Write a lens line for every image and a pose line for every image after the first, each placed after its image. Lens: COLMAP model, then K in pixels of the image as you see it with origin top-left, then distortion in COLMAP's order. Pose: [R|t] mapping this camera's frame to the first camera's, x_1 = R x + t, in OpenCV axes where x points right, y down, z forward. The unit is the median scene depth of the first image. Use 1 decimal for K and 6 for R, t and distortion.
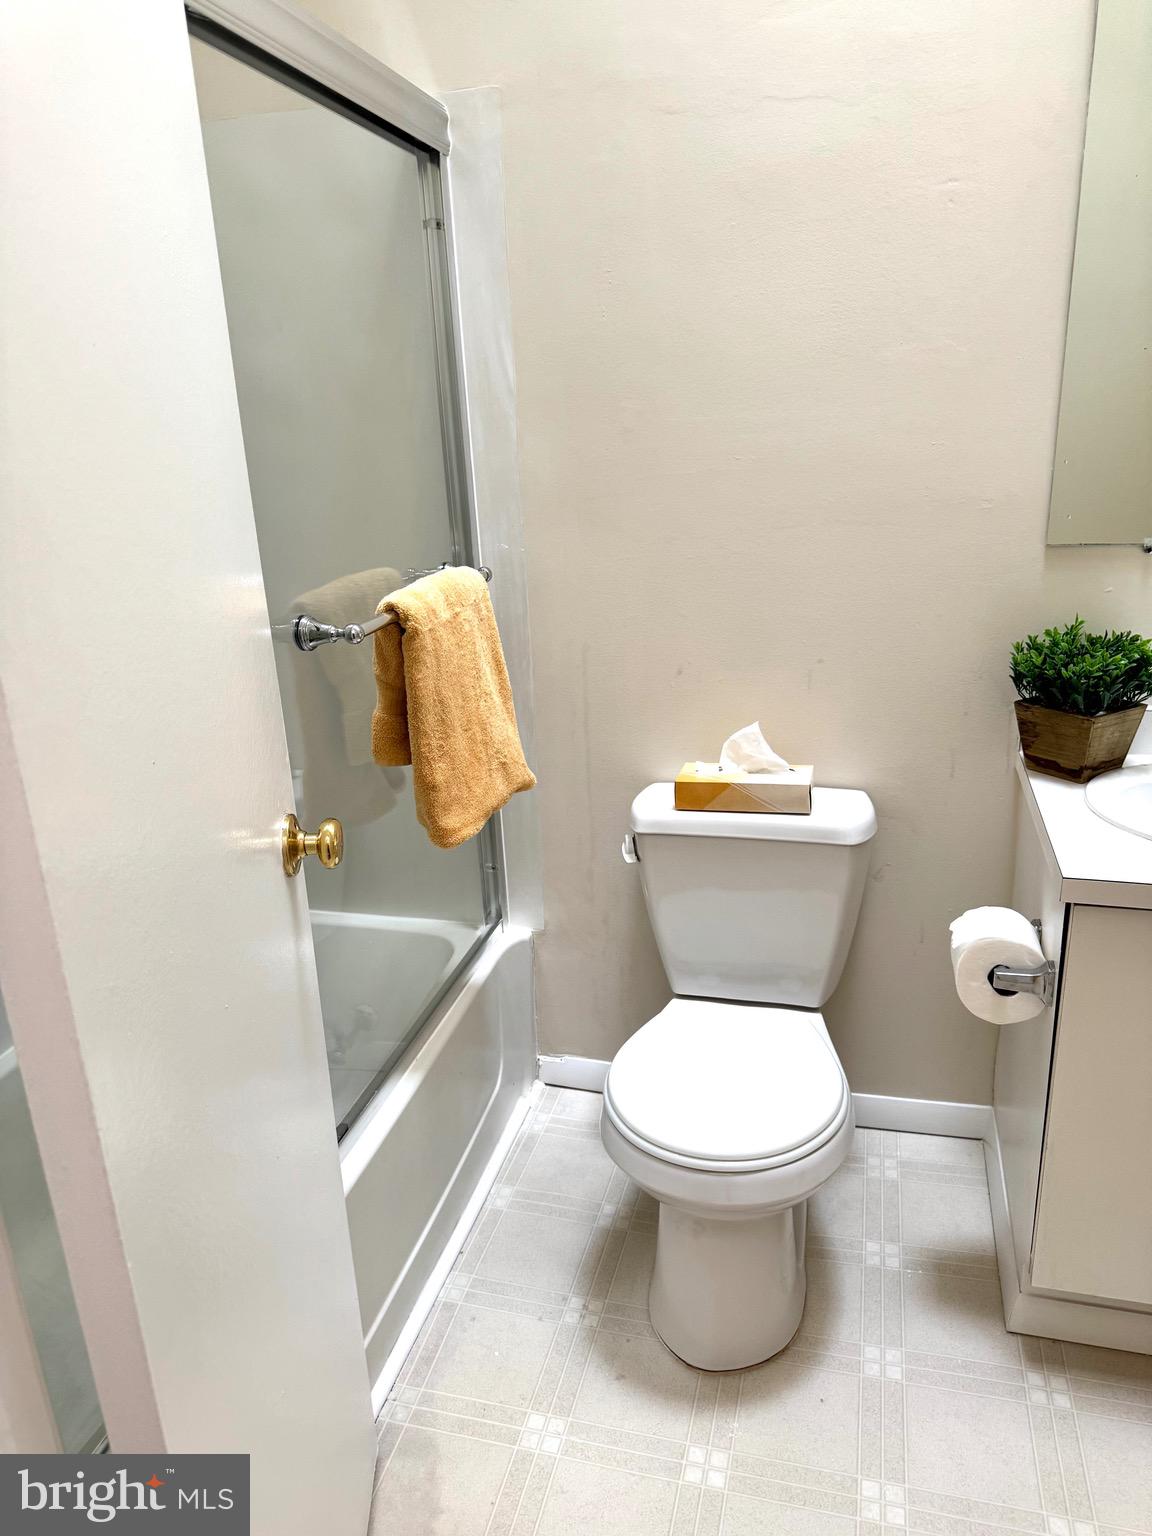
lens RADIAL K [[1092.3, 0, 569.5], [0, 1092.3, 761.5], [0, 0, 1]] dist [0.041429, -0.042476]
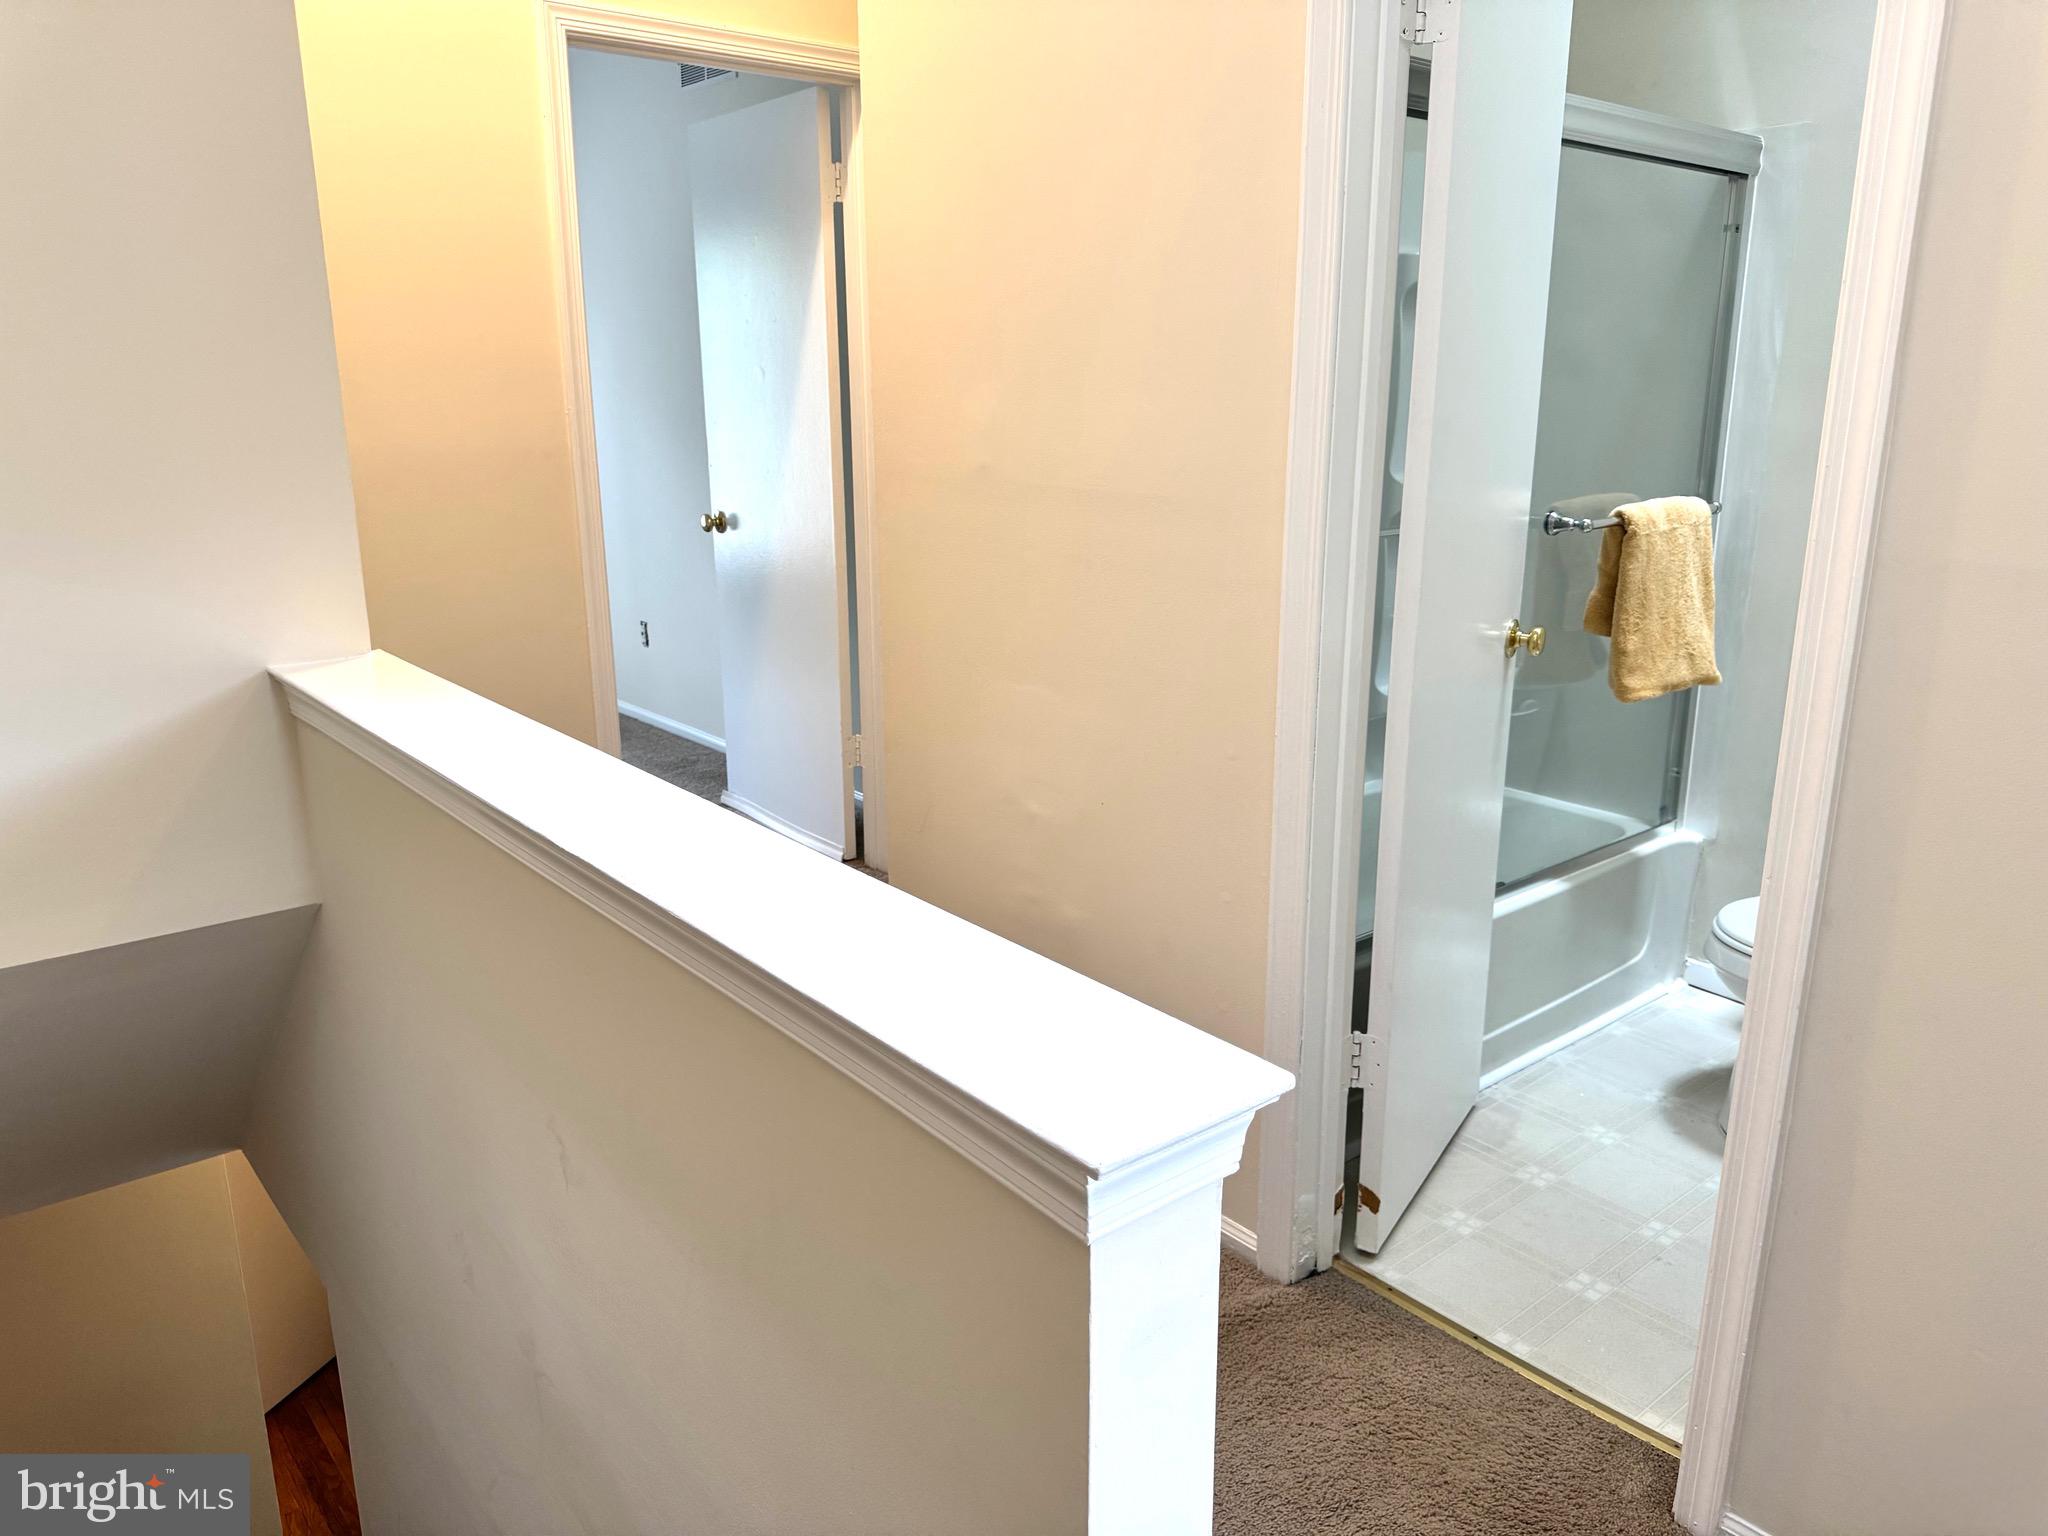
lens RADIAL K [[1456.4, 0, 1025.3], [0, 1456.4, 764.0], [0, 0, 1]] dist [0.041429, -0.042476]
pose [[0.820657, 0.195180, -0.537053, 0.258701], [-0.209857, 0.977125, 0.034438, 0.244427], [0.531490, 0.084443, 0.842845, -0.872381]]
